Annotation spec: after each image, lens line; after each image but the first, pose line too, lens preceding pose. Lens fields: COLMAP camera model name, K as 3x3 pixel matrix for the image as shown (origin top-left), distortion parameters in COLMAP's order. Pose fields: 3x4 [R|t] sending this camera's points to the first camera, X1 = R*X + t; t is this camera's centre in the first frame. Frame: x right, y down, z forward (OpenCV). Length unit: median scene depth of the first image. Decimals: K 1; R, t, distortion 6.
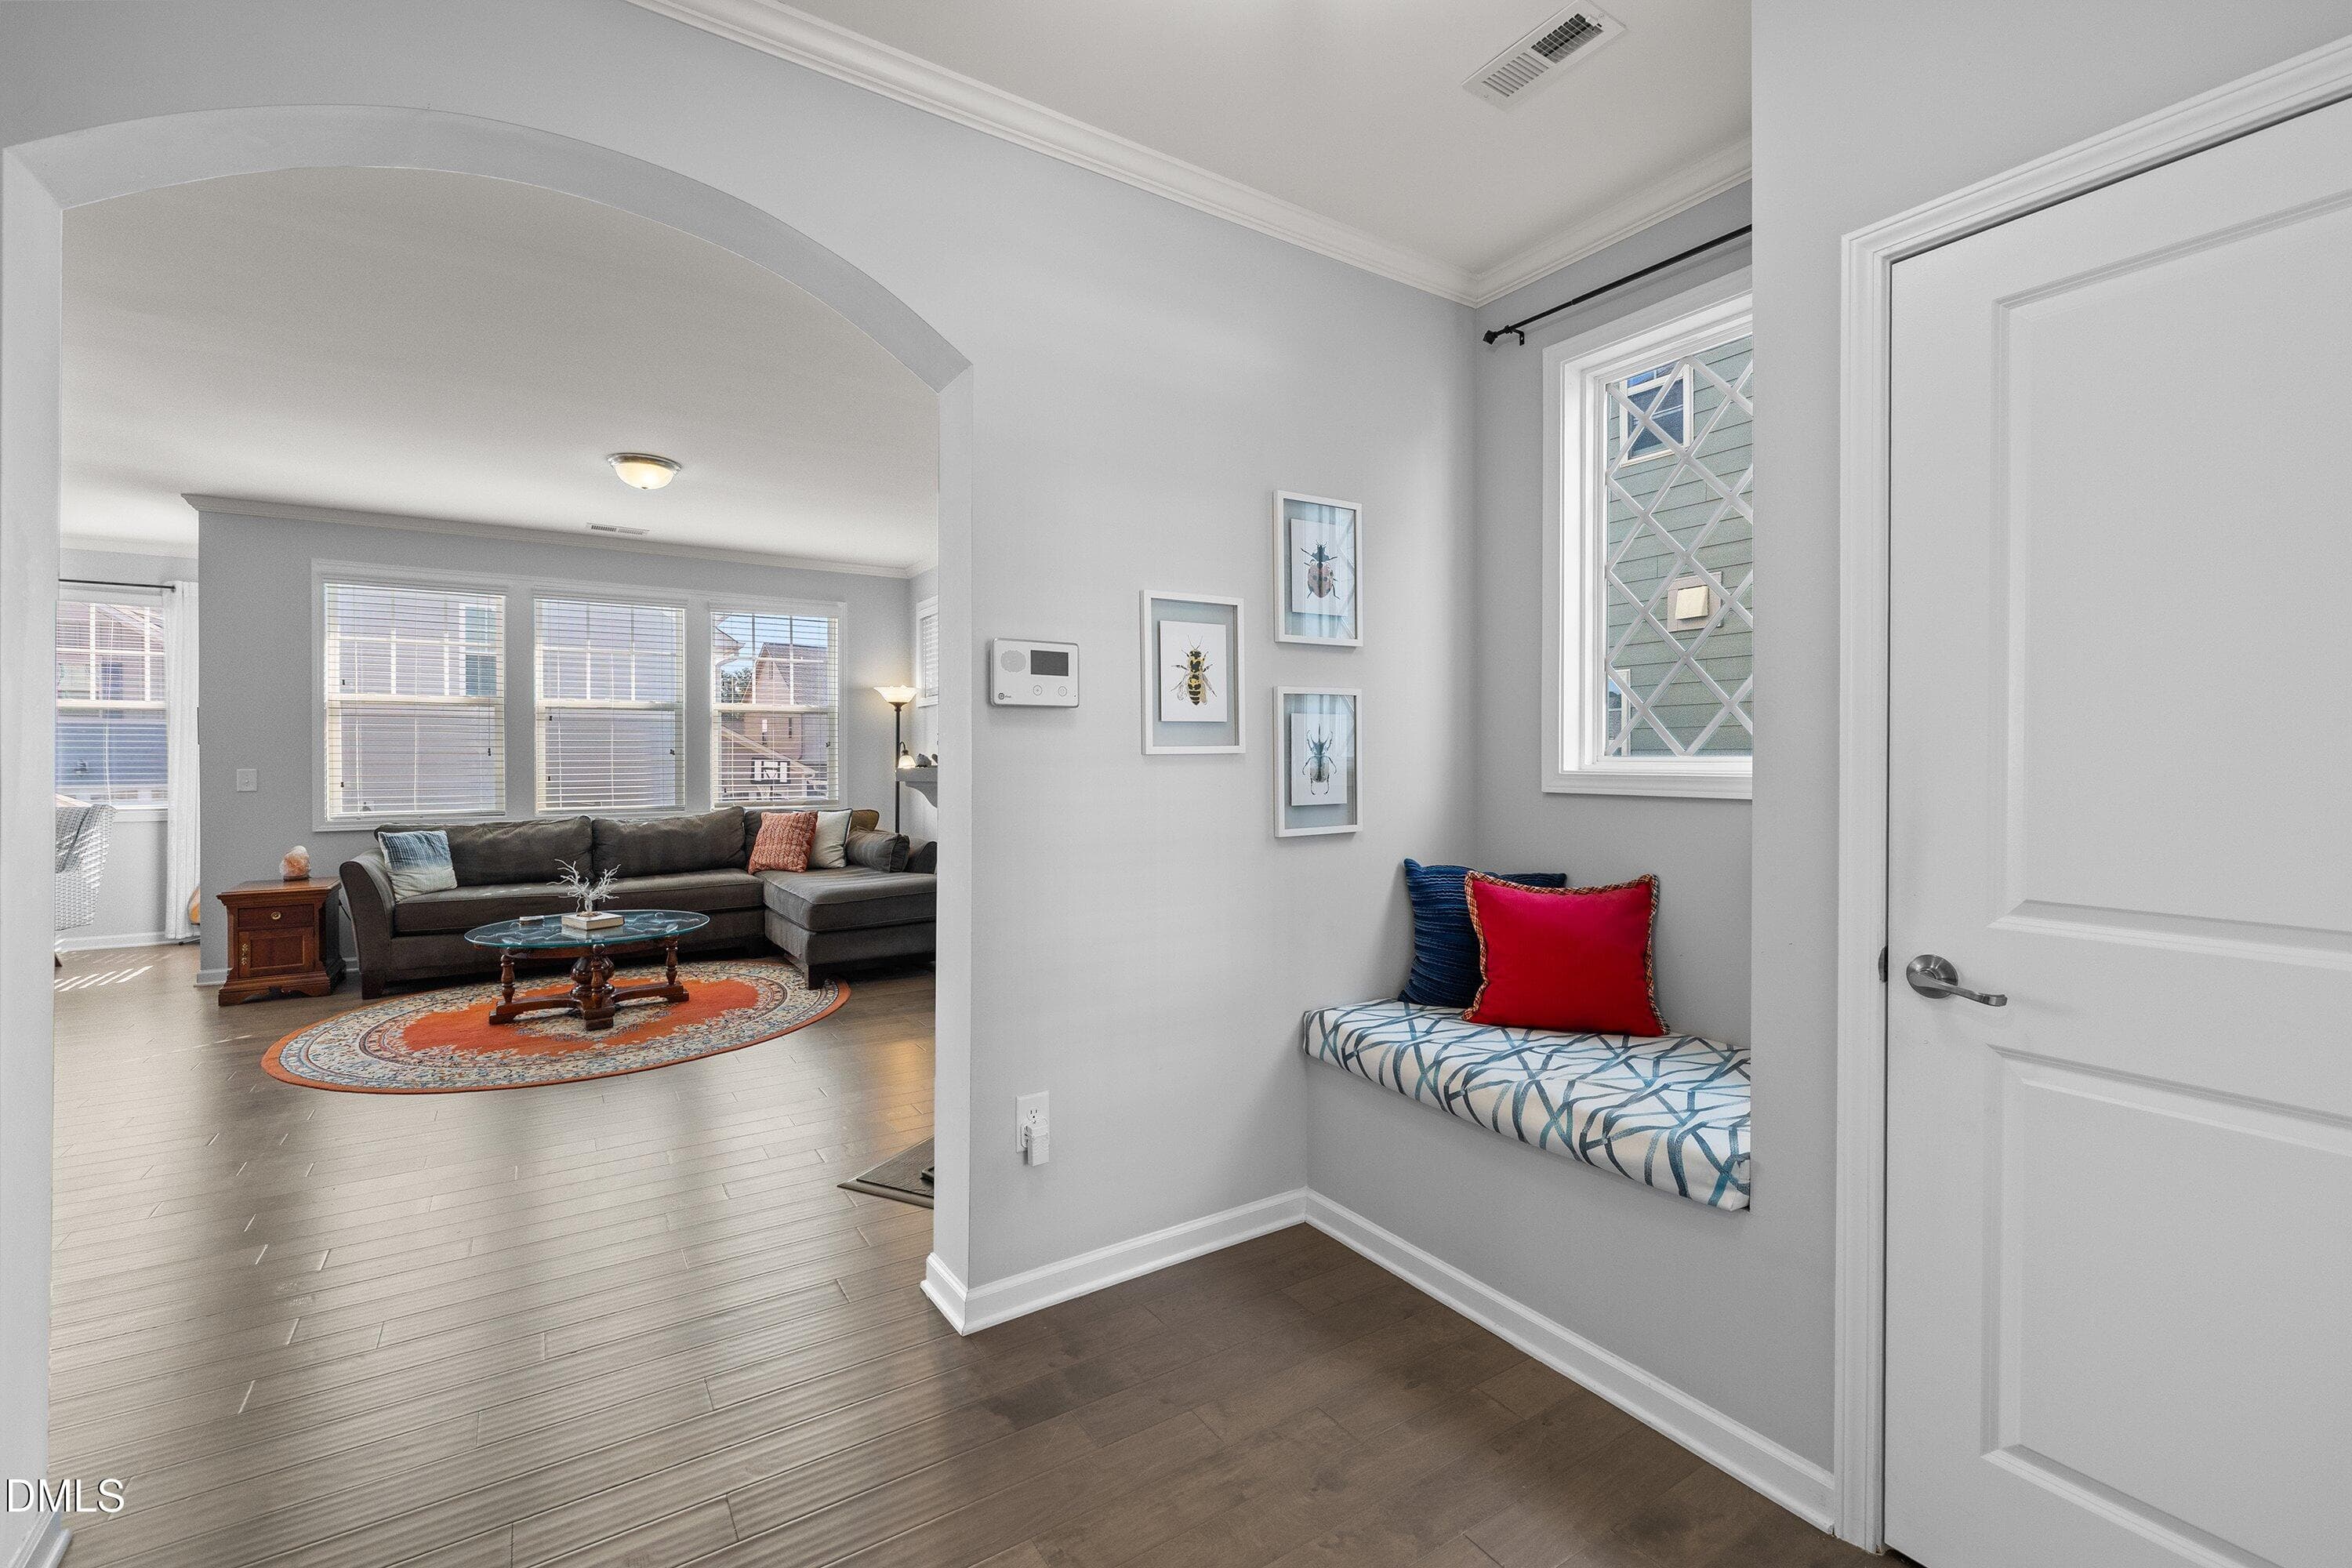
lens RADIAL K [[997.0, 0, 1171.5], [0, 997.0, 777.8], [0, 0, 1]] dist [-0.000909, -0.000554]
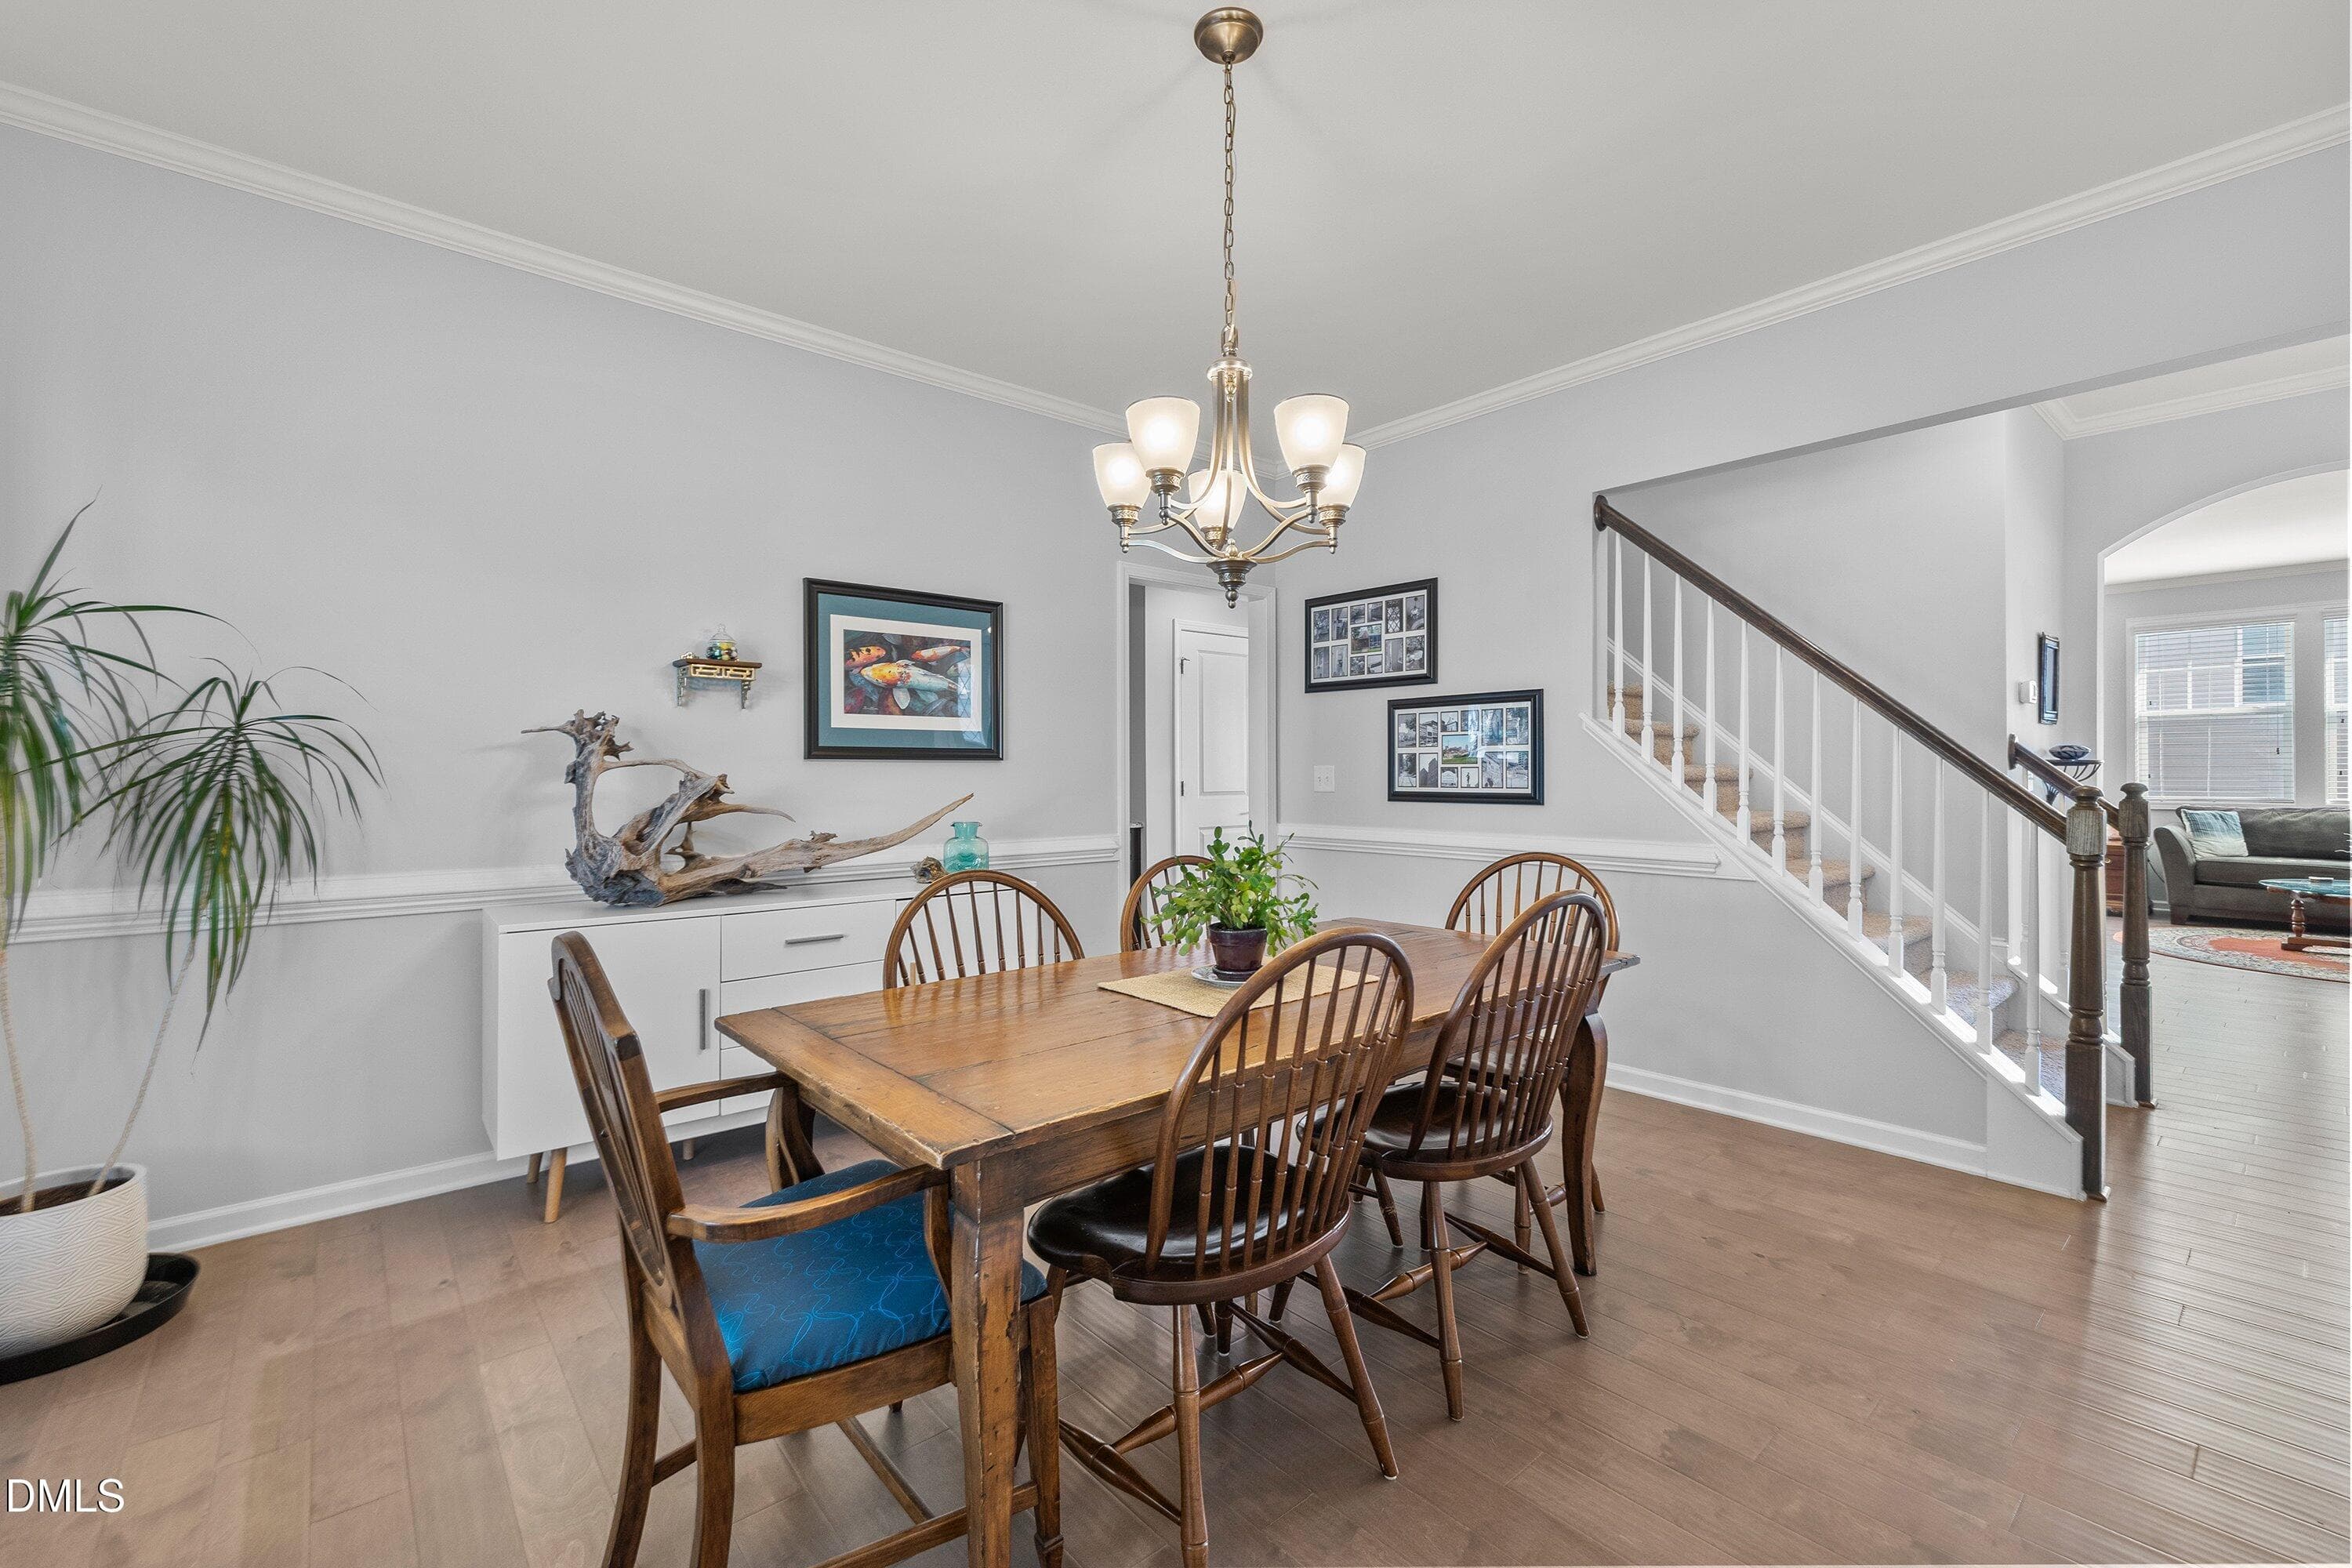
lens RADIAL K [[997.0, 0, 1163.5], [0, 997.0, 772.9], [0, 0, 1]] dist [-0.000909, -0.000554]
pose [[0.136593, 0.005305, -0.990613, 0.369717], [0.002987, 0.999979, 0.005767, -0.009757], [0.990623, -0.003747, 0.136575, -0.569311]]
